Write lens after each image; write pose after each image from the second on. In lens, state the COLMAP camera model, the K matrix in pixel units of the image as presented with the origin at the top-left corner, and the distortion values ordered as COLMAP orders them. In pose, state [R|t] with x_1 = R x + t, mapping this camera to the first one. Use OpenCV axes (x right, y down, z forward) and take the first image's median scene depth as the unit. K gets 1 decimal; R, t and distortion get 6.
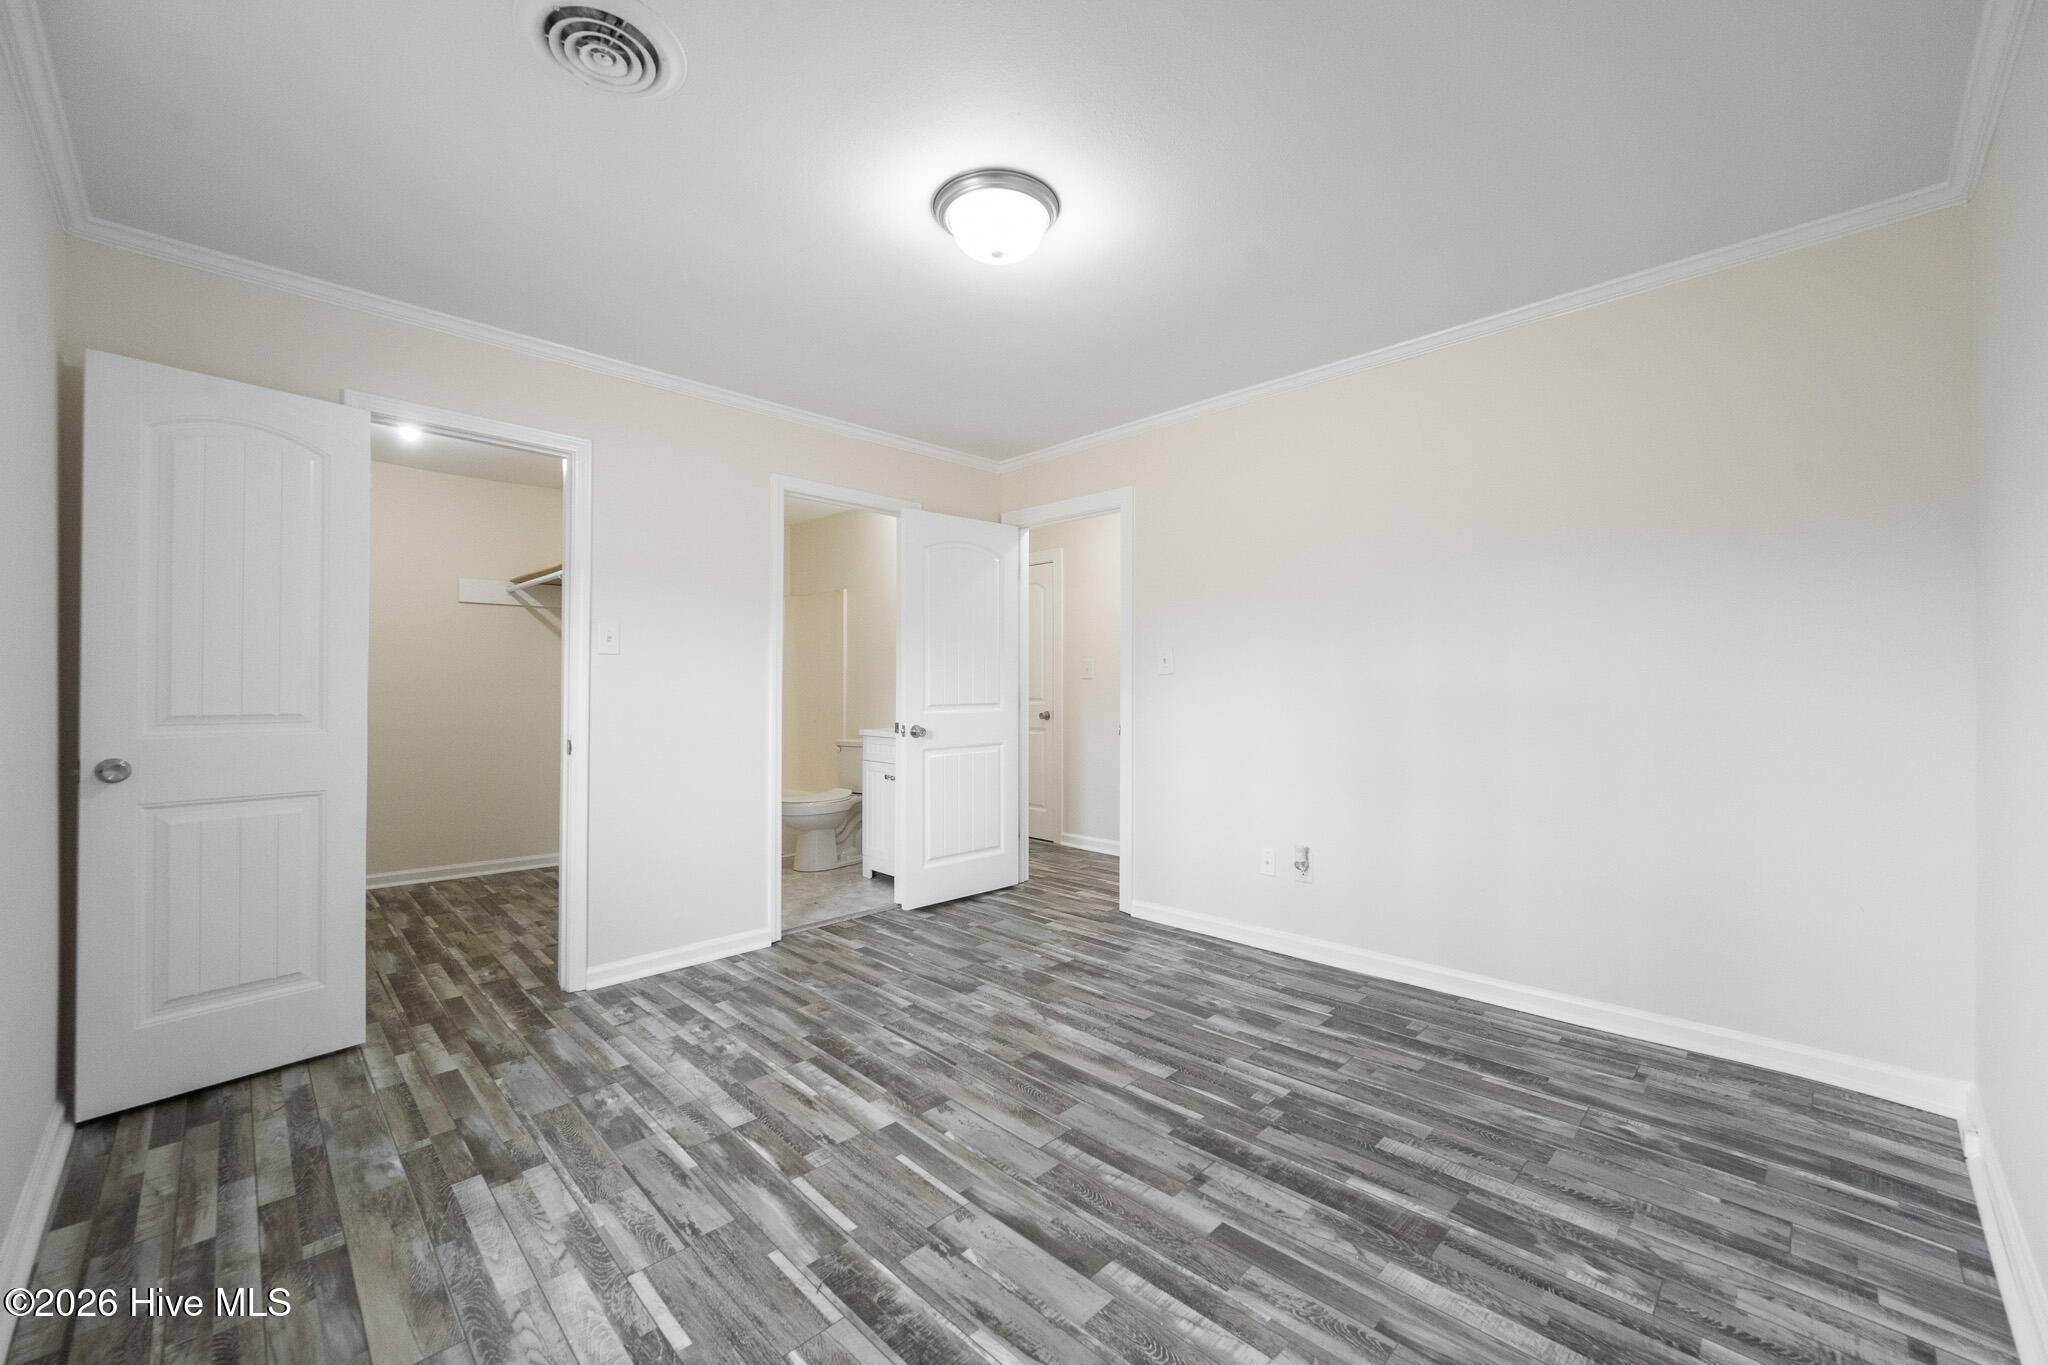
lens RADIAL K [[807.4, 0, 1027.1], [0, 807.4, 684.3], [0, 0, 1]] dist [0.001709, 0.000072]
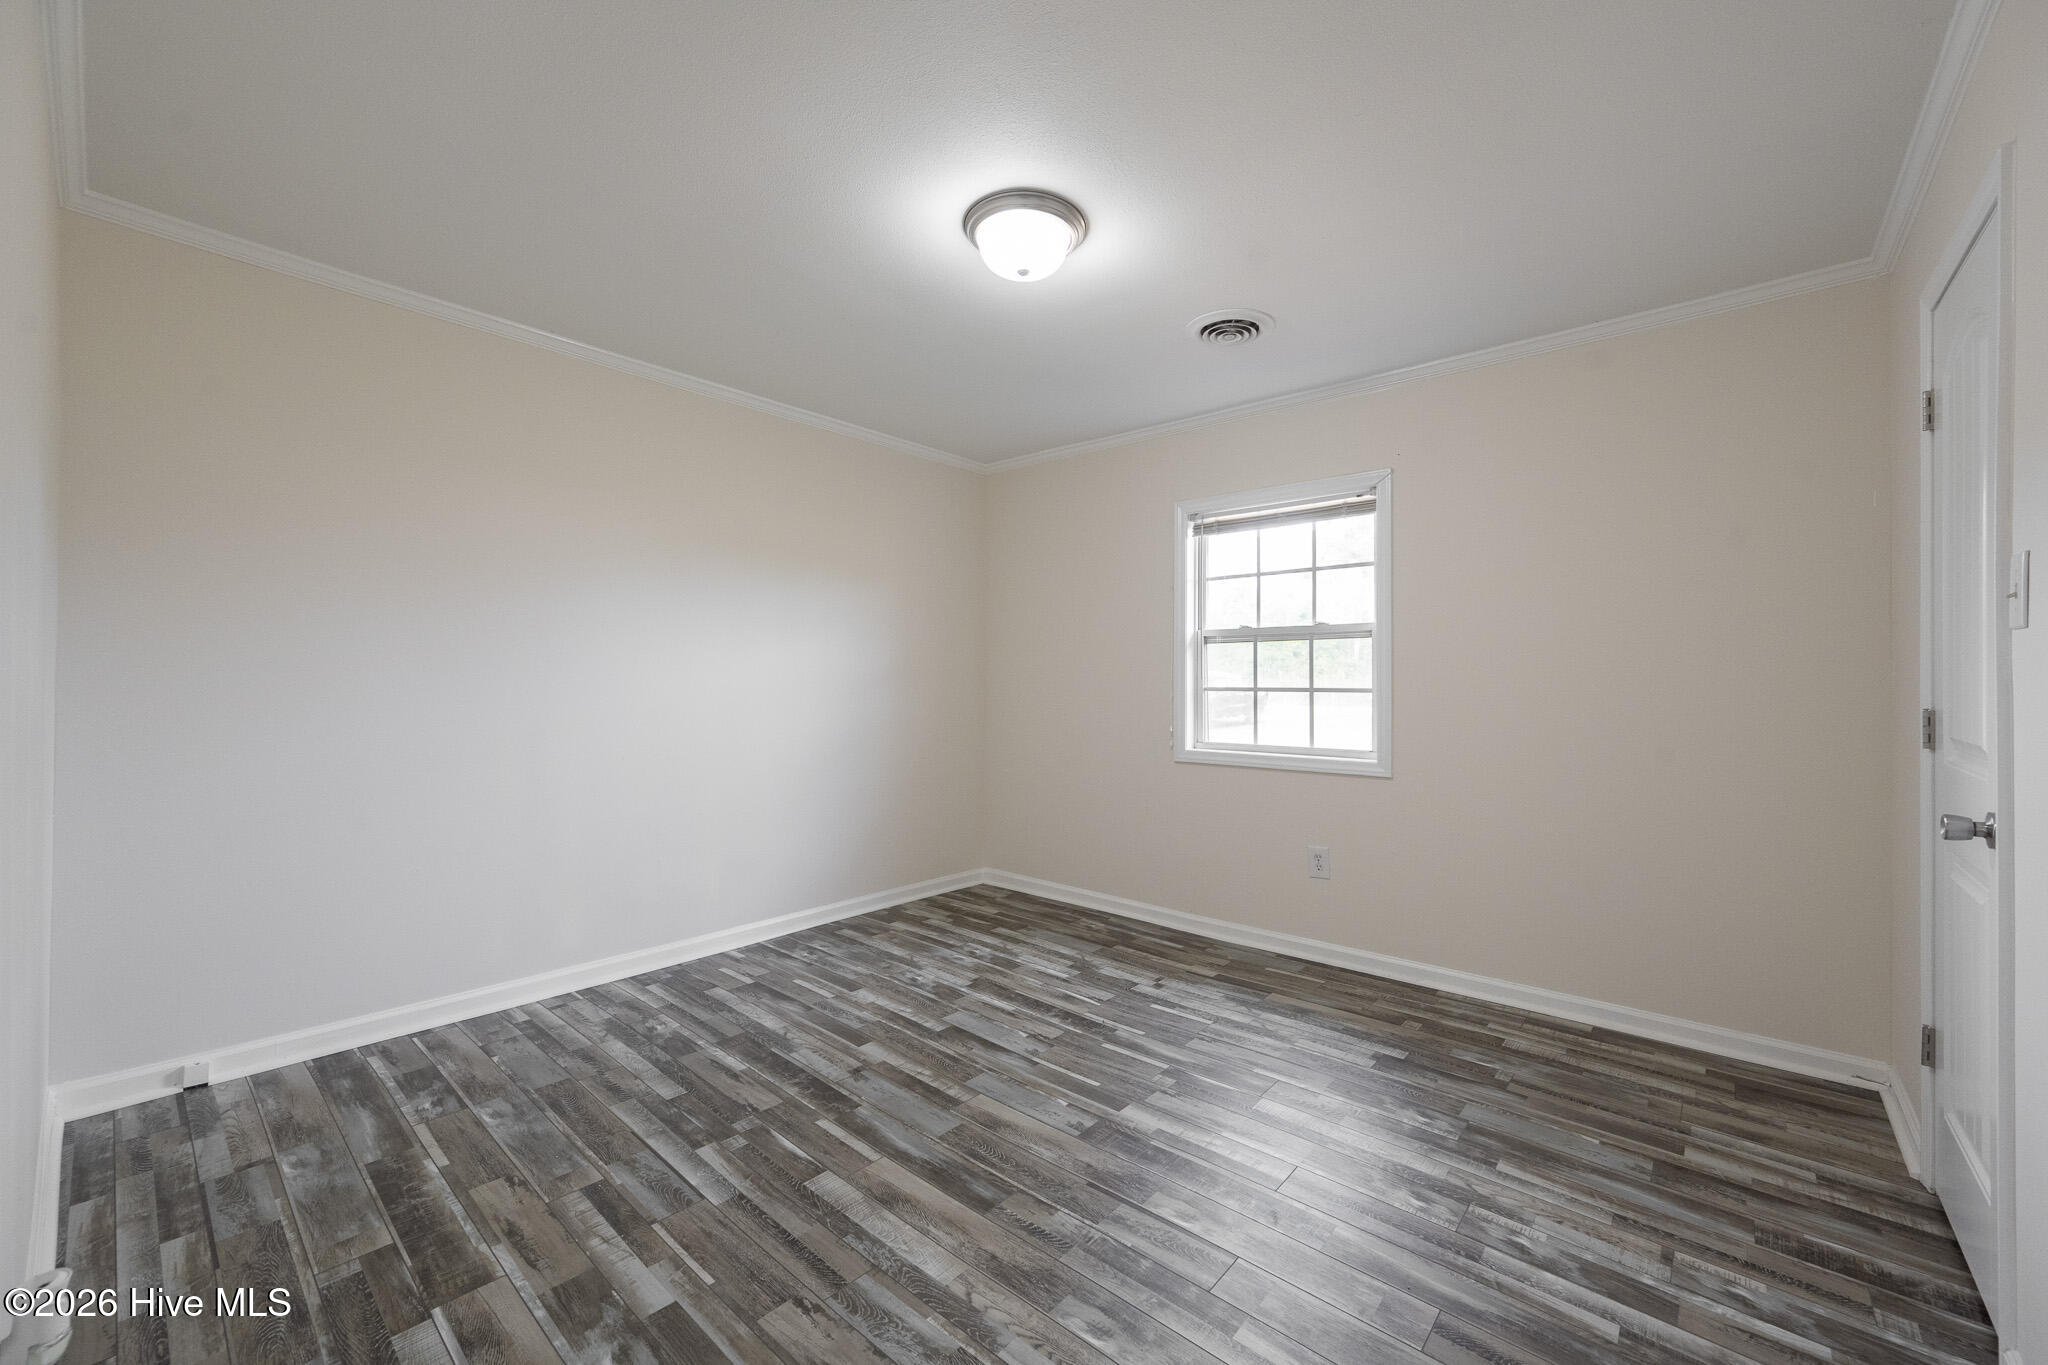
lens RADIAL K [[807.4, 0, 1035.6], [0, 807.4, 680.5], [0, 0, 1]] dist [0.001709, 0.000072]
pose [[-0.996920, -0.001030, -0.078417, 0.028161], [-0.001154, 0.999998, 0.001539, -0.014611], [0.078415, 0.001625, -0.996919, 2.169899]]
